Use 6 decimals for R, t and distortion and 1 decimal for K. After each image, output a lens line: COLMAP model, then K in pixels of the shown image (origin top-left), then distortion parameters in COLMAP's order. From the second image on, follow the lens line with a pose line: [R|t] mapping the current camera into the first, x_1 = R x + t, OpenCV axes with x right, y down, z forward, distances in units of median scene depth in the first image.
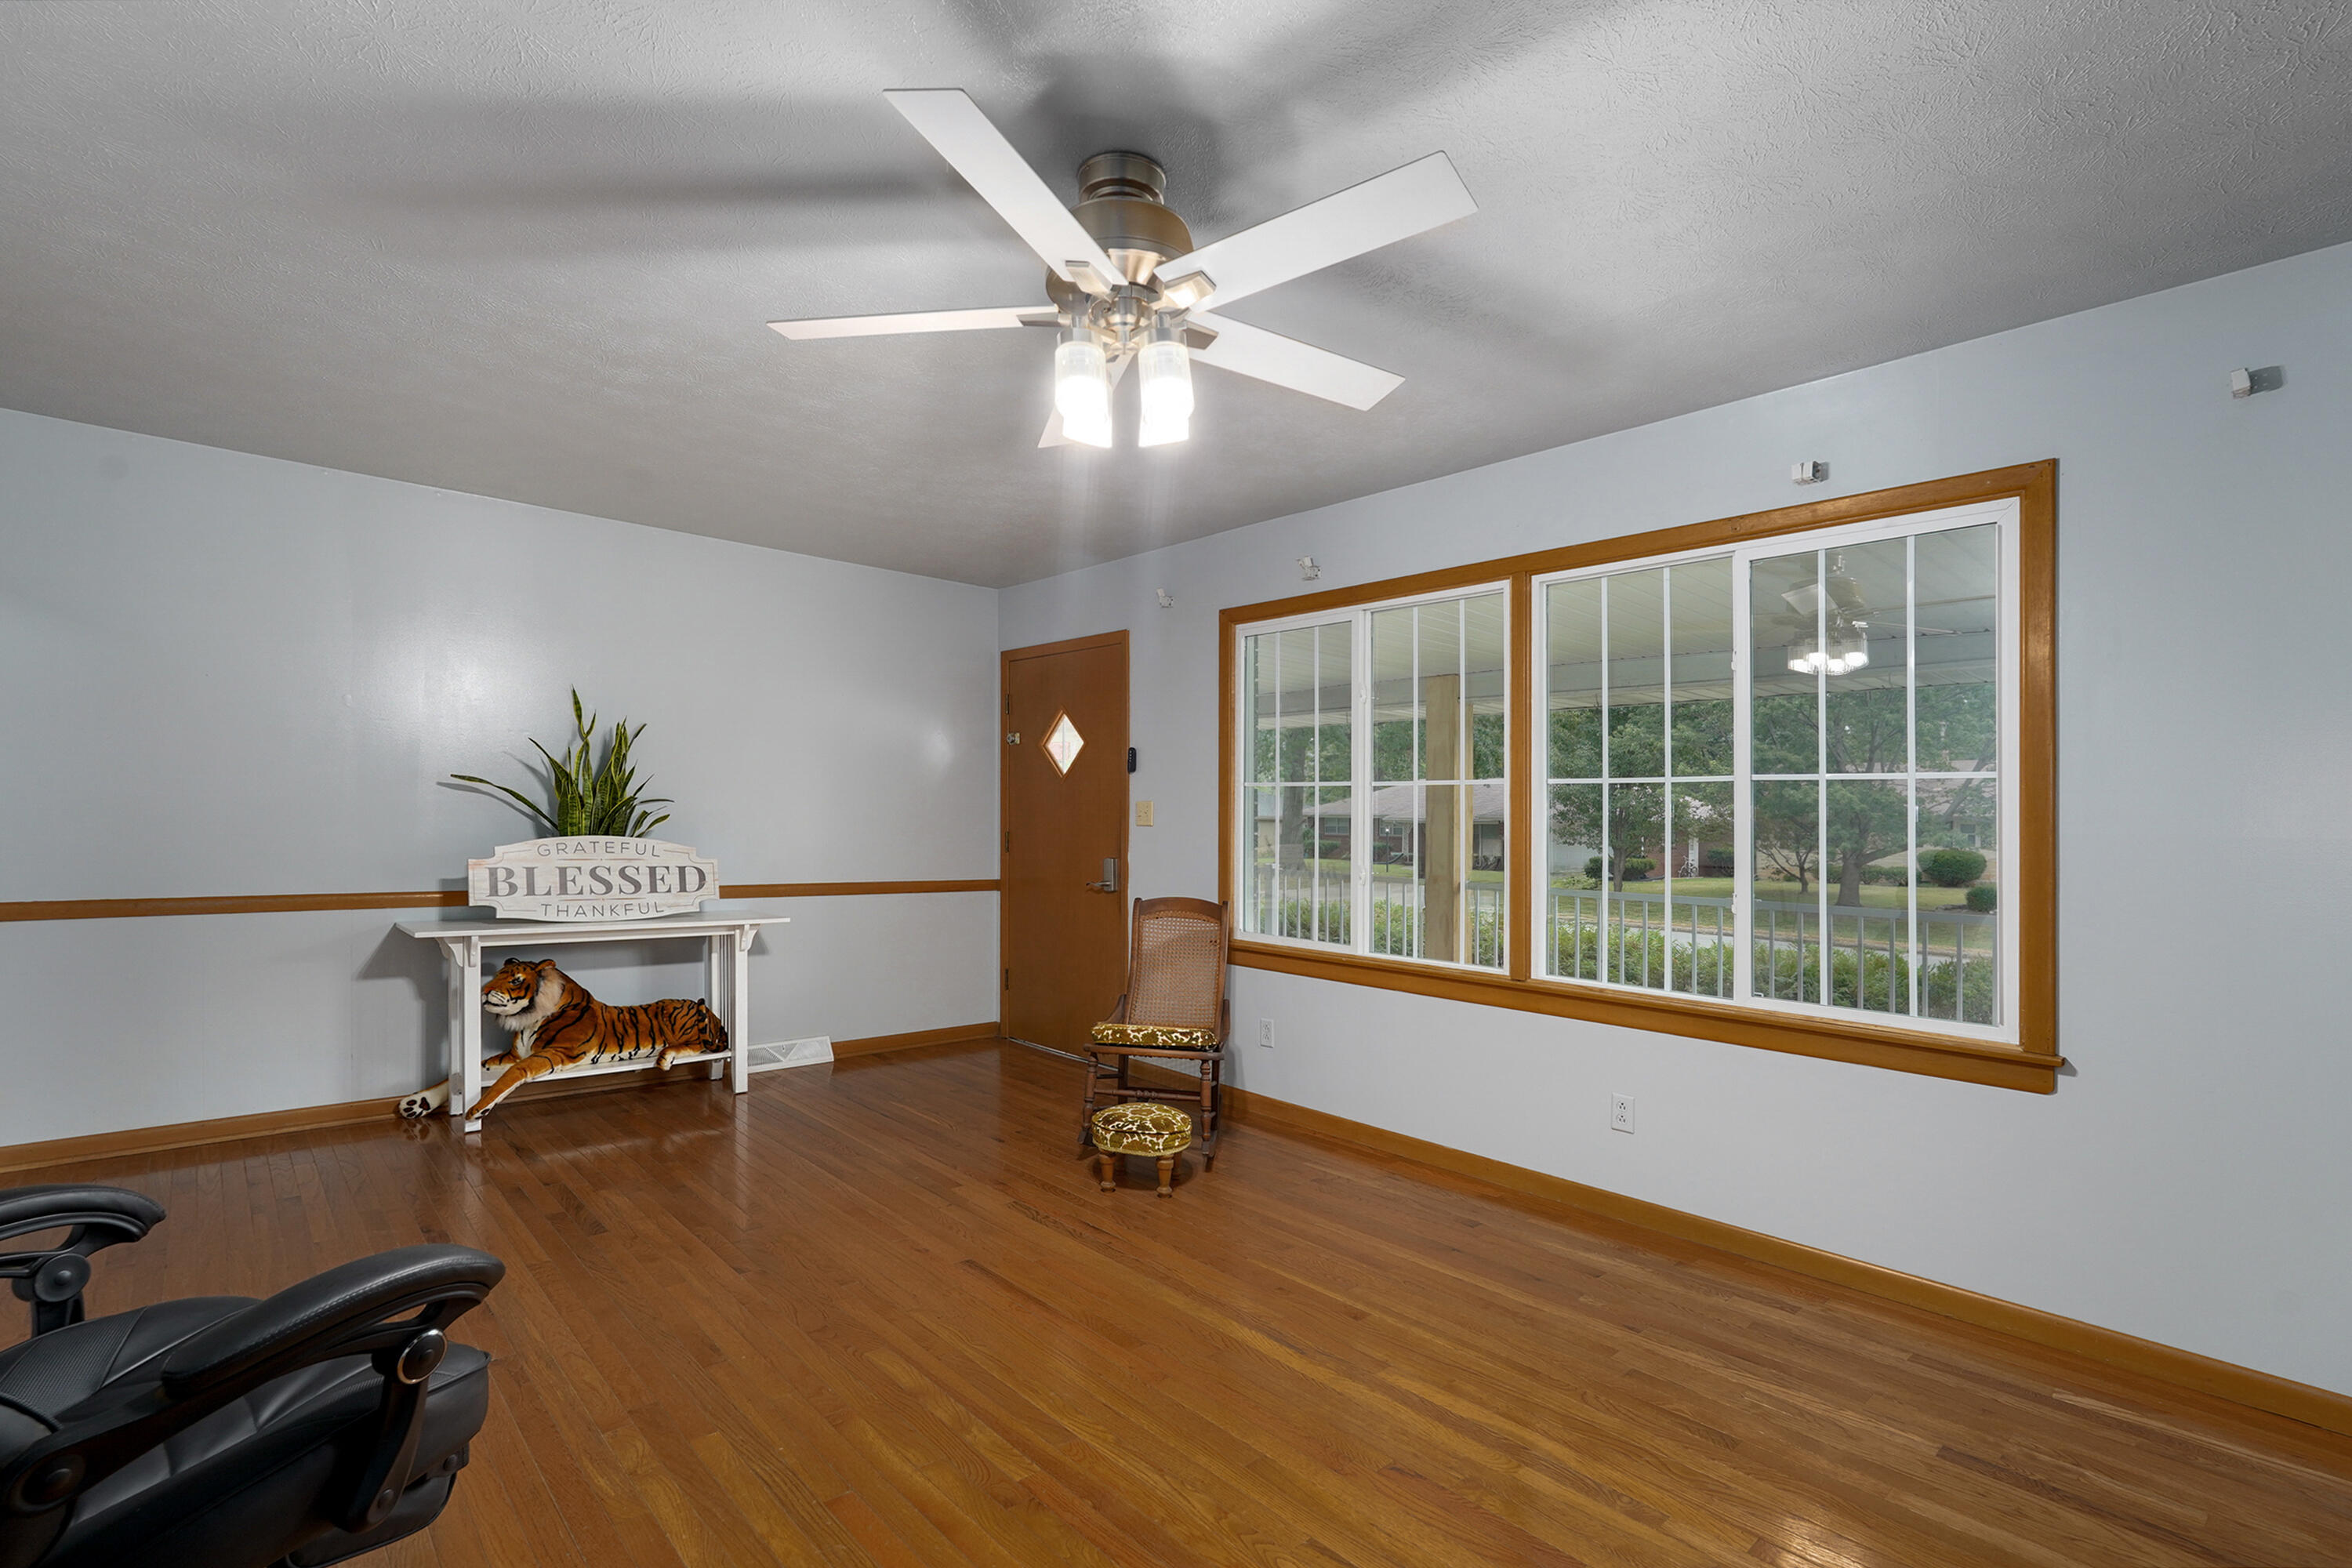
lens RADIAL K [[1106.7, 0, 1171.2], [0, 1106.7, 822.8], [0, 0, 1]] dist [-0.001602, 0.000119]
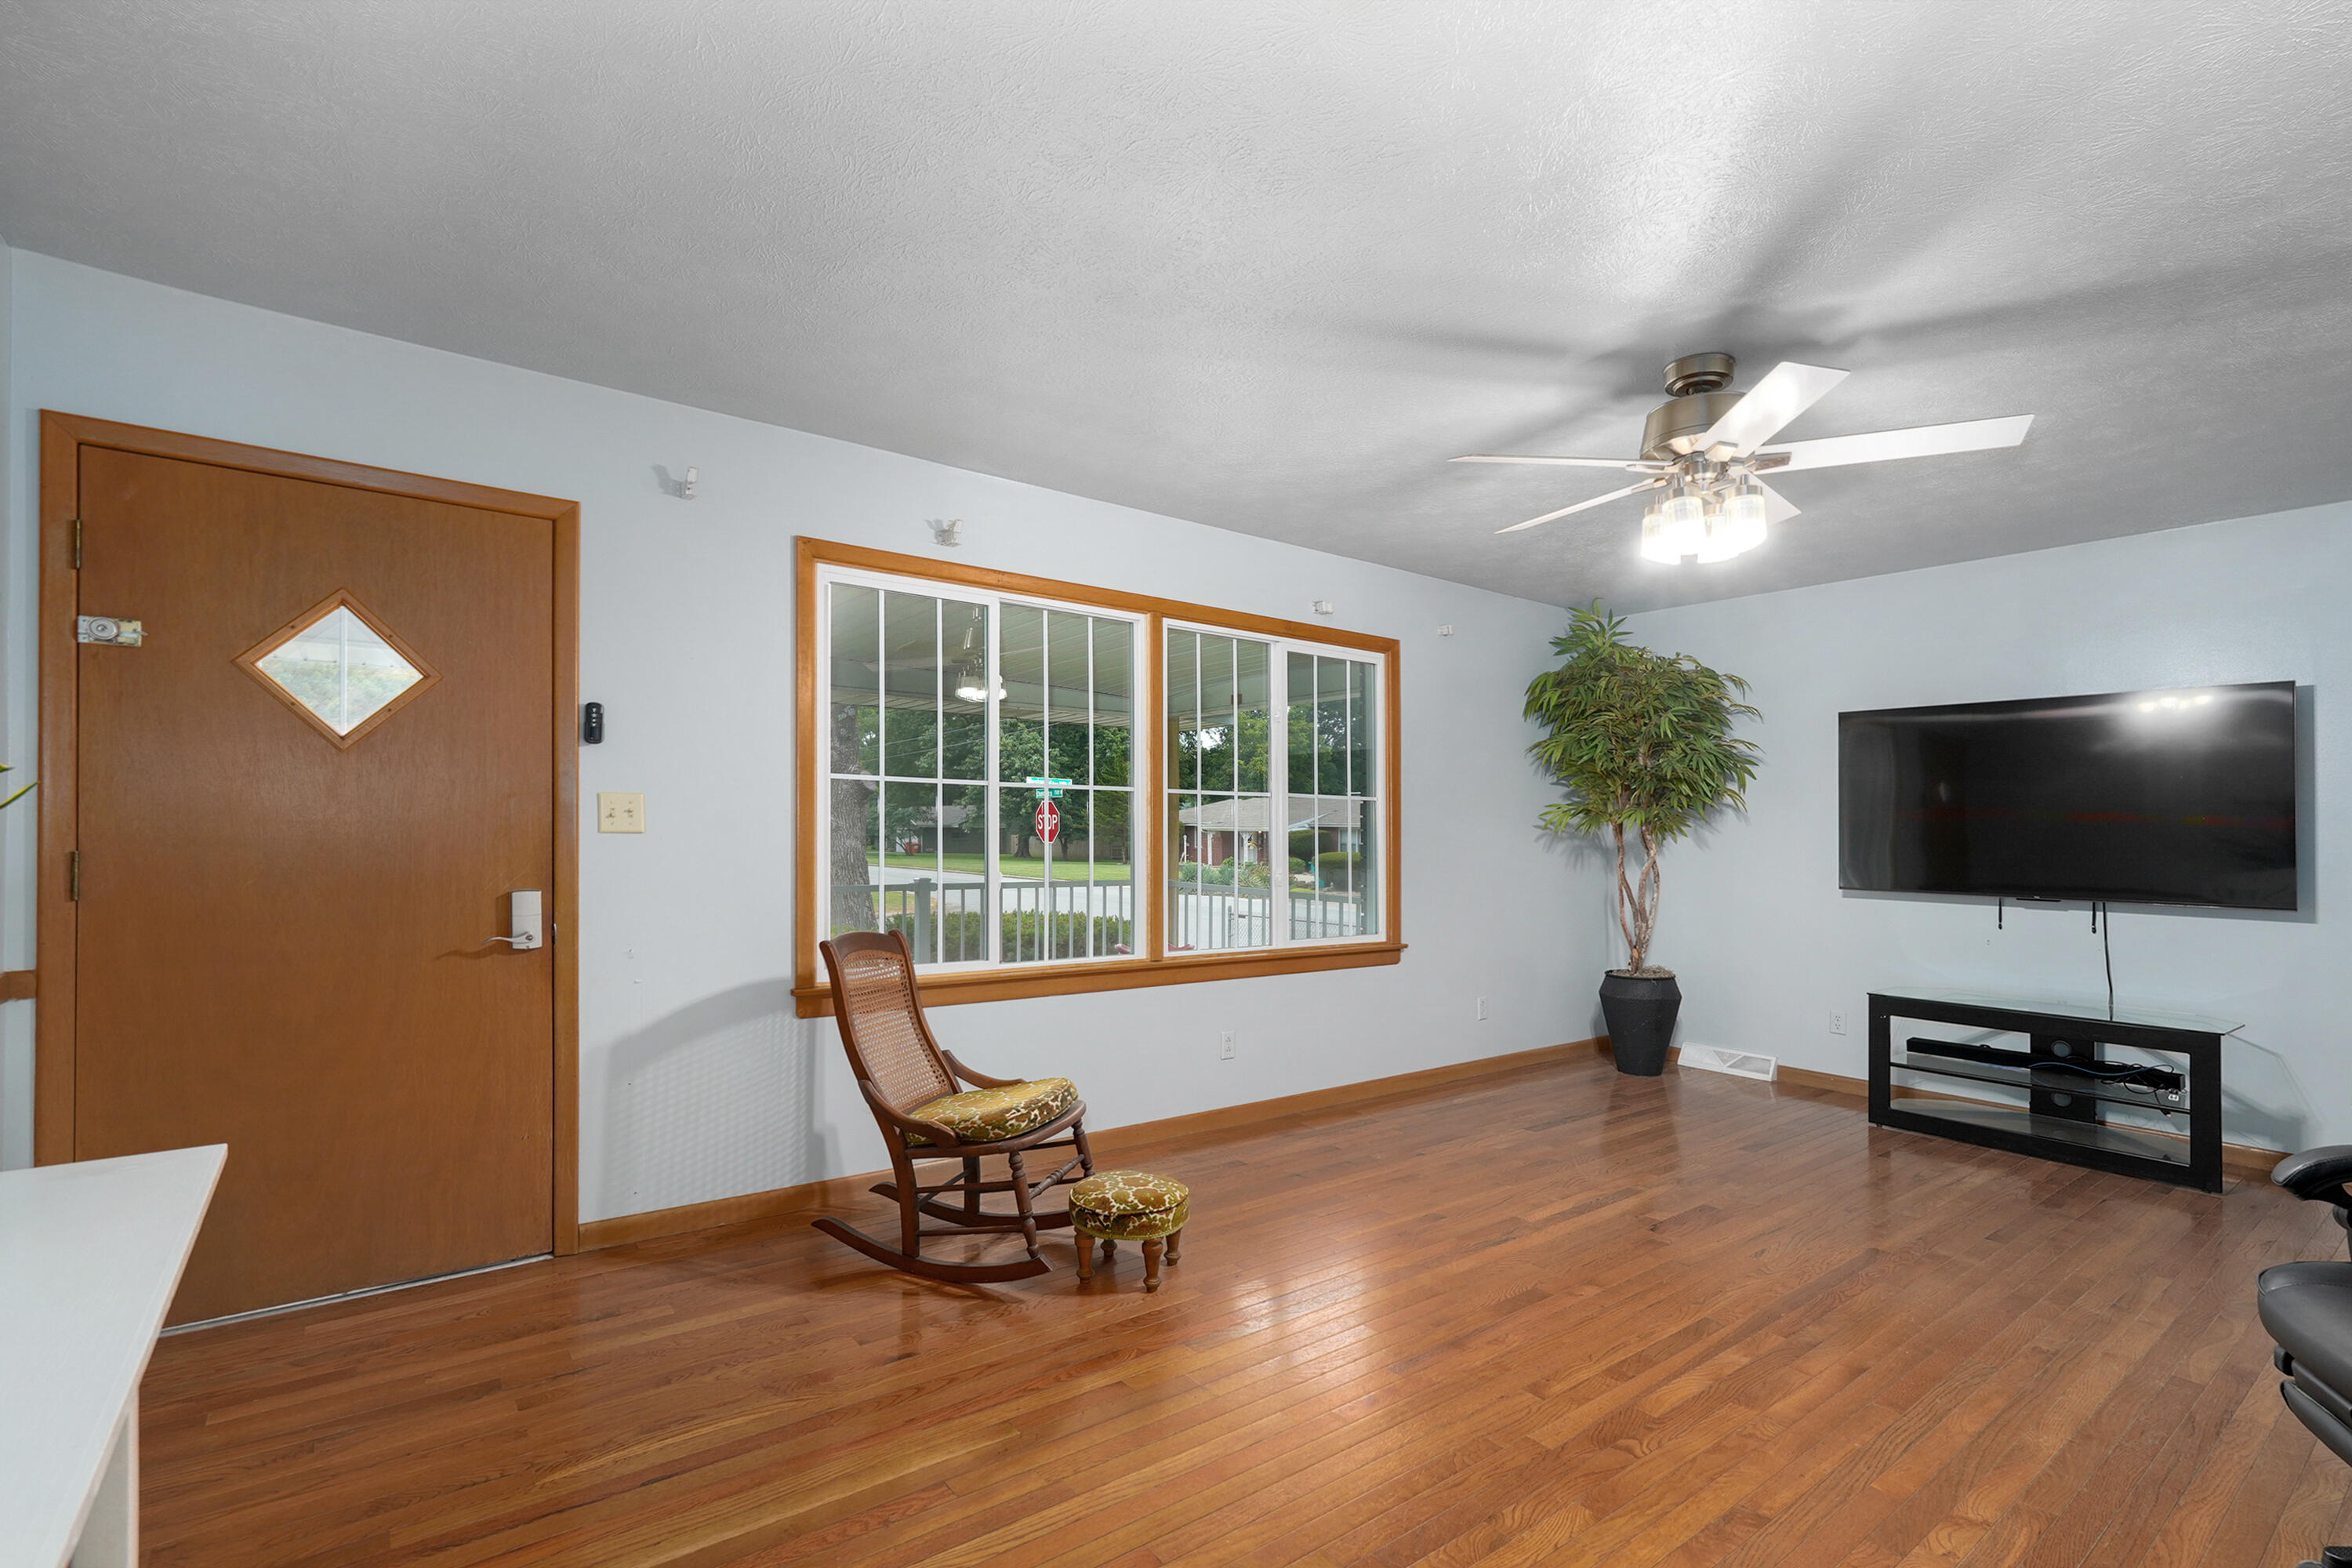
lens RADIAL K [[1055.8, 0, 1176.0], [0, 1055.8, 784.0], [0, 0, 1]] dist [-0.014920, 0.000055]
pose [[0.091322, 0.024266, 0.995526, -0.708976], [-0.007085, 0.999694, -0.023717, -0.015622], [-0.995796, -0.004887, 0.091465, 0.781644]]
